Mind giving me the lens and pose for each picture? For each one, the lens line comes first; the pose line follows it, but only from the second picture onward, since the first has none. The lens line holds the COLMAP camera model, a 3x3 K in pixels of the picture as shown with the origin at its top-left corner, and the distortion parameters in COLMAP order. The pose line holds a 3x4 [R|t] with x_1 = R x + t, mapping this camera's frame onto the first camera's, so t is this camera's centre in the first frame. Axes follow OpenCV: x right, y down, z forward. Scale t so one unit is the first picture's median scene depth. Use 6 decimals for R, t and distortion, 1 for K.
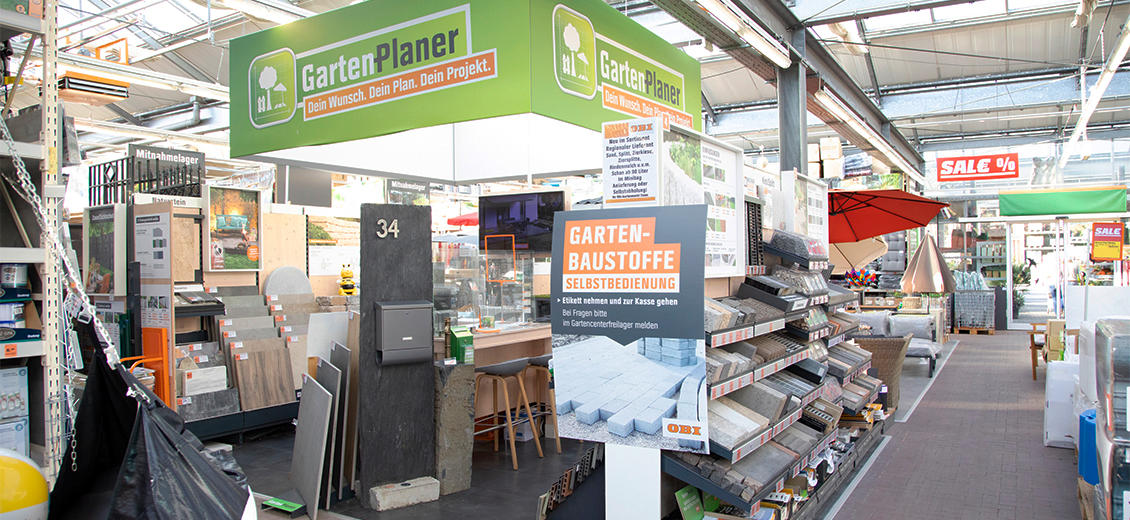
lens RADIAL K [[772.1, 0, 568.6], [0, 772.1, 264.6], [0, 0, 1]] dist [-0.118557, 0.061745]
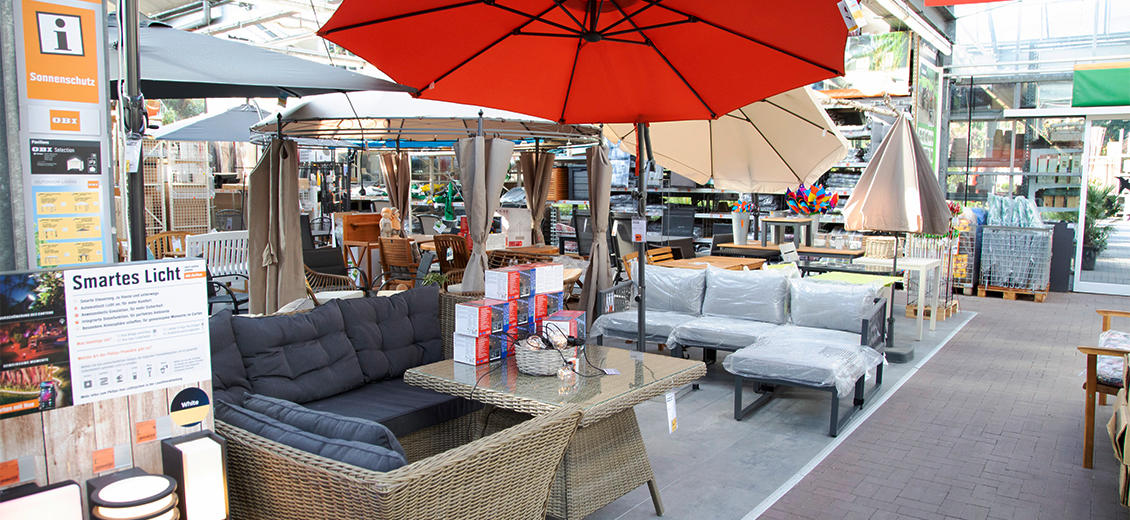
lens RADIAL K [[772.1, 0, 562.2], [0, 772.1, 260.8], [0, 0, 1]] dist [-0.118557, 0.061745]
pose [[0.994758, 0.031360, -0.097326, 0.223006], [-0.020998, 0.994175, 0.105715, 0.005233], [0.100074, -0.103117, 0.989622, 0.345830]]
